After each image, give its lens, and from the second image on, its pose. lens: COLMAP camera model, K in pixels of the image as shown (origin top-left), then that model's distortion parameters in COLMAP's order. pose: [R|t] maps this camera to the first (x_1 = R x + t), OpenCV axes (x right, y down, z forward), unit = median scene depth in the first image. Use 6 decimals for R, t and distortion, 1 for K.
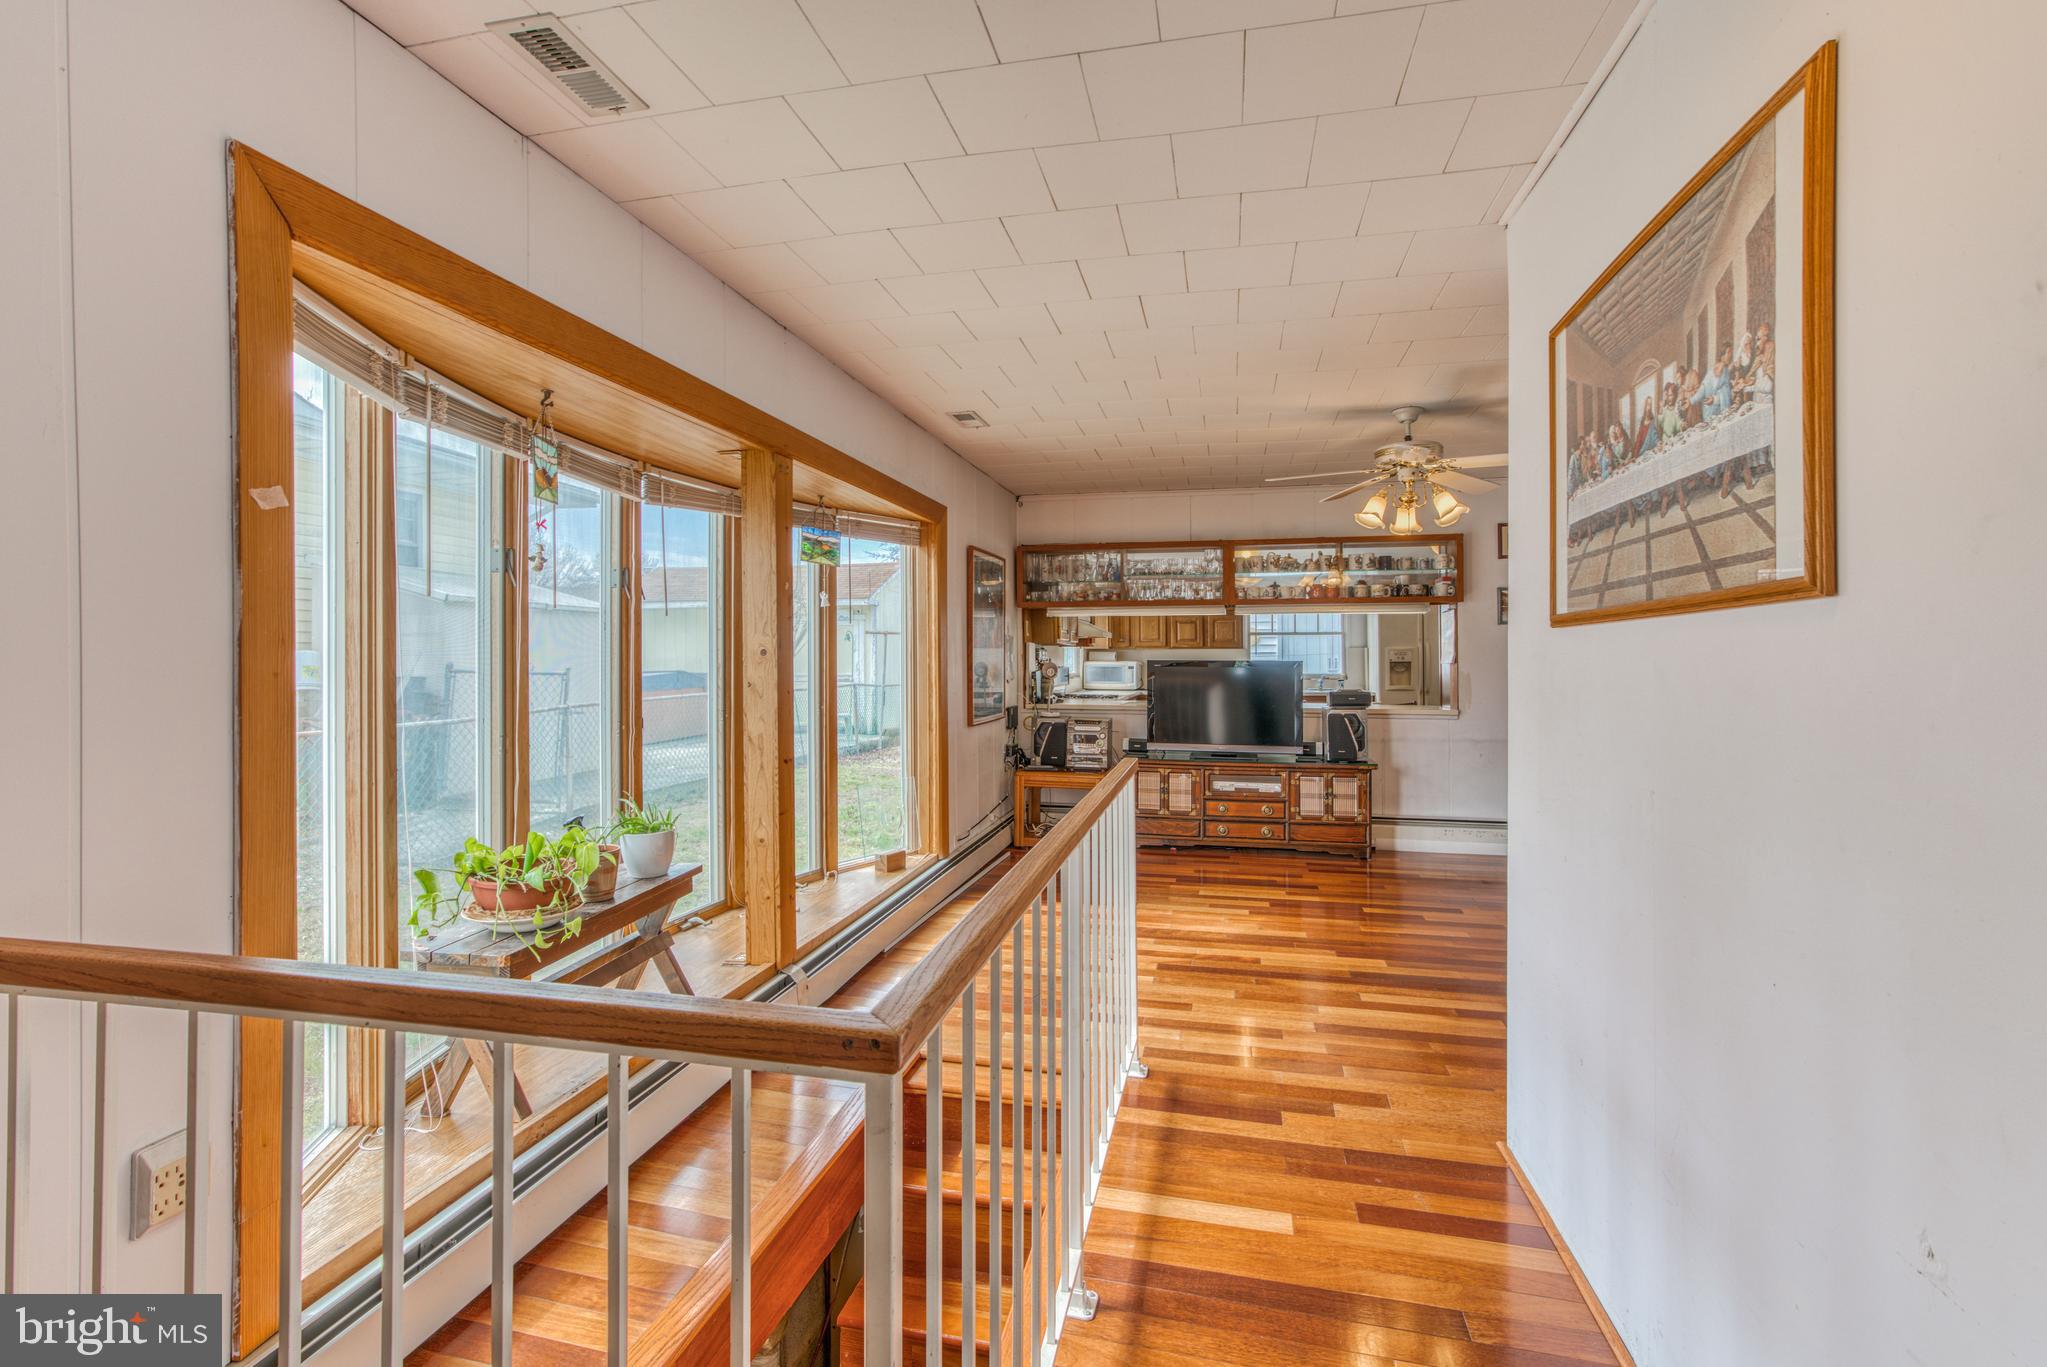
lens RADIAL K [[938.0, 0, 991.7], [0, 938.0, 660.1], [0, 0, 1]] dist [-0.001938, 0.016404]
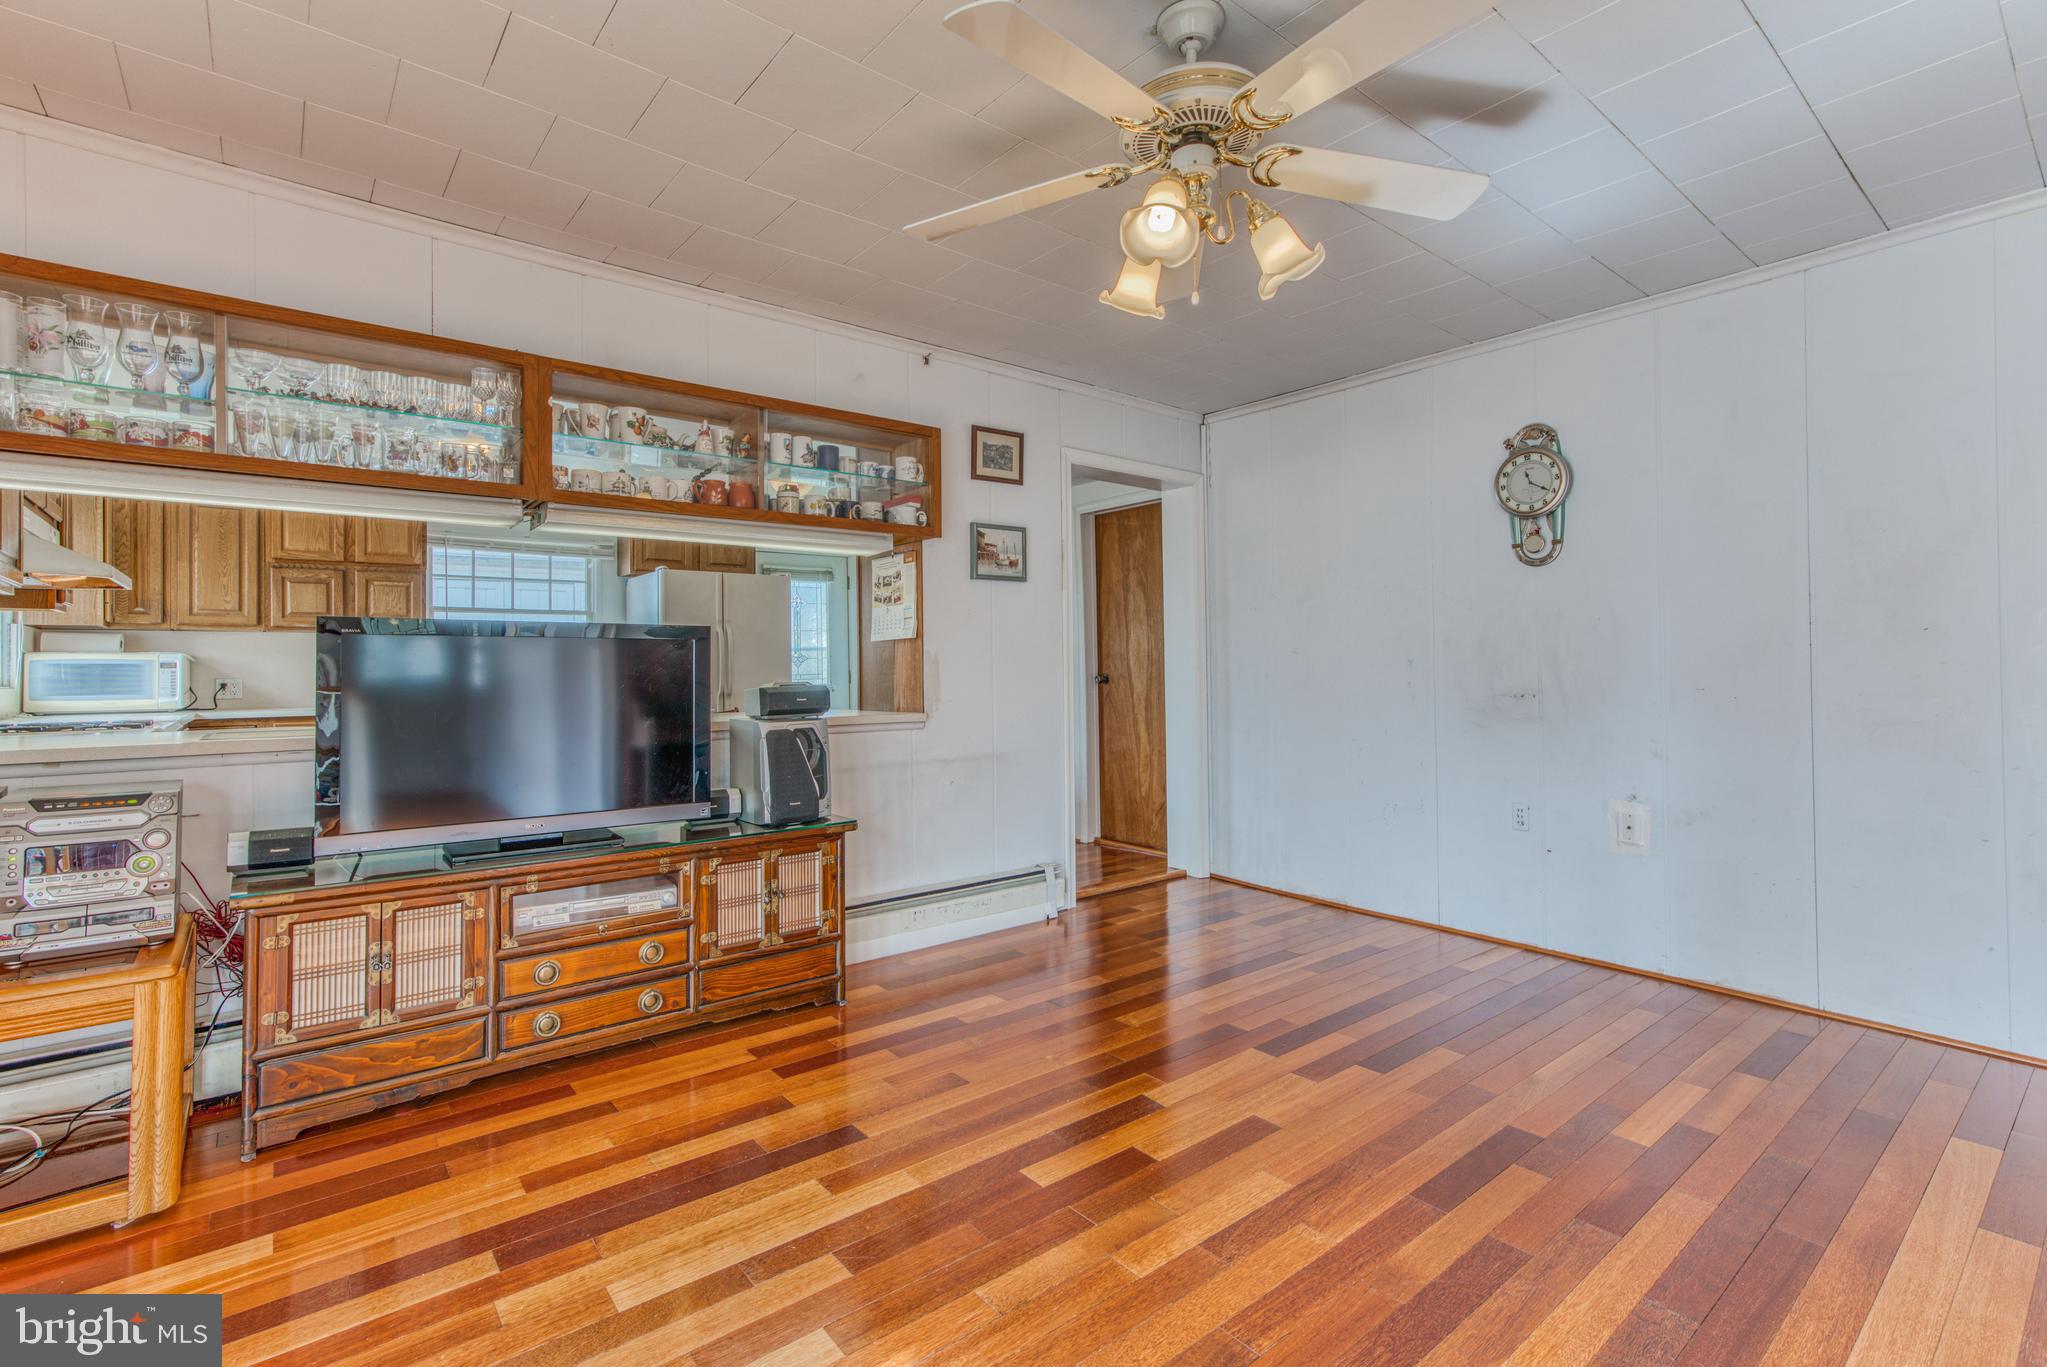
lens RADIAL K [[925.6, 0, 1010.1], [0, 925.6, 646.9], [0, 0, 1]] dist [-0.023018, 0.016588]
pose [[0.590132, 0.014278, 0.807180, 0.034098], [0.010592, 0.999621, -0.025426, 0.025182], [-0.807237, 0.023555, 0.589757, 0.587858]]
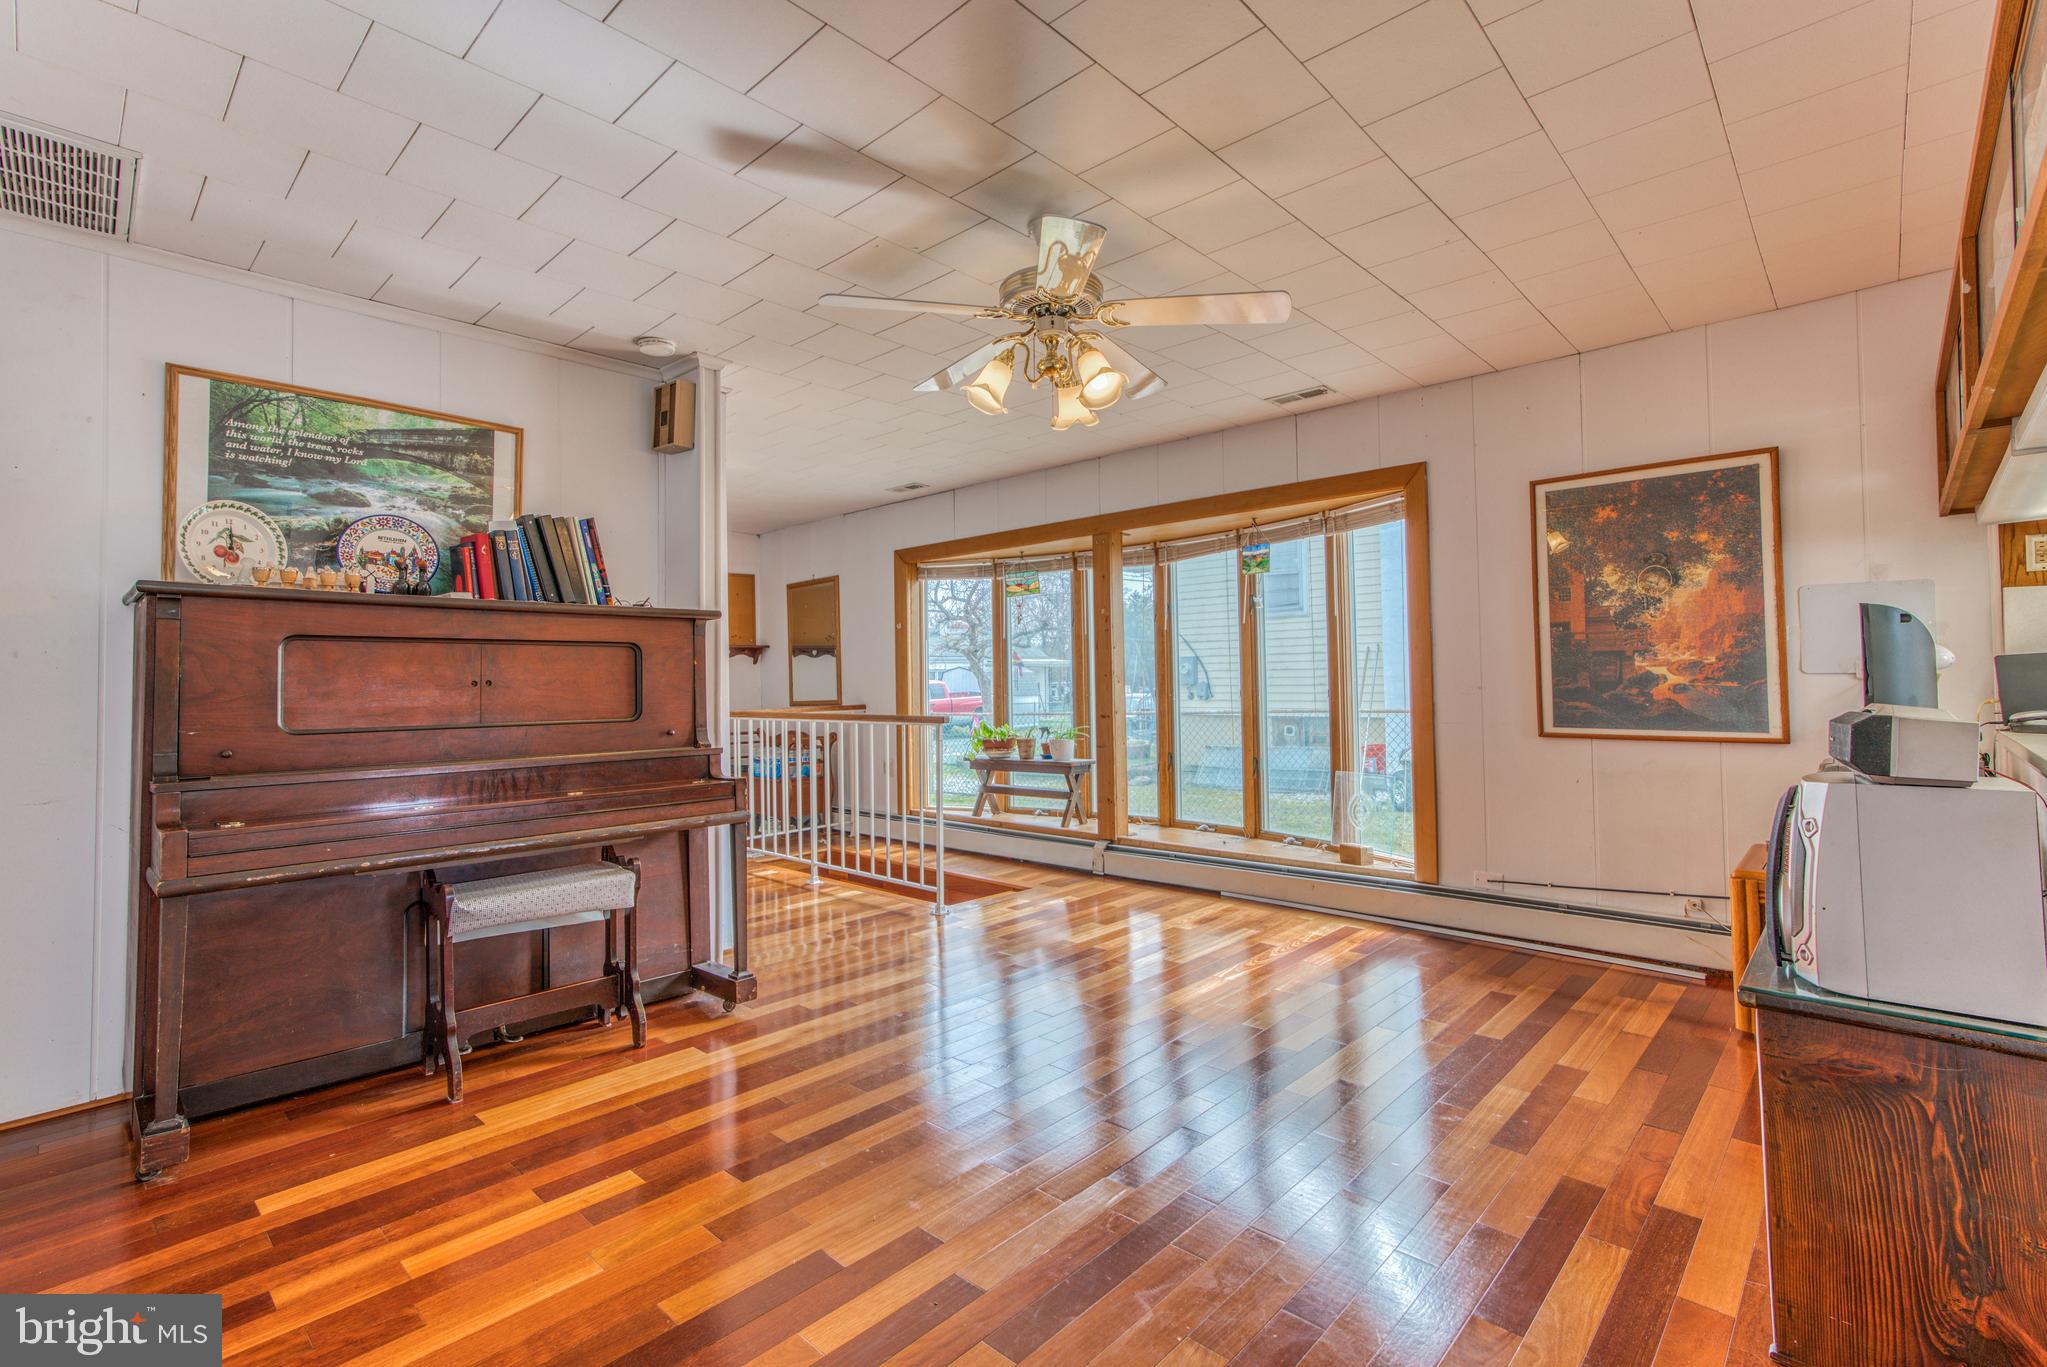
lens RADIAL K [[925.6, 0, 1010.1], [0, 925.6, 646.9], [0, 0, 1]] dist [-0.023018, 0.016588]
pose [[-0.476768, -0.027792, -0.878590, 0.777568], [0.009313, 0.999284, -0.036664, 0.022184], [0.878980, -0.025662, -0.476168, 0.936589]]
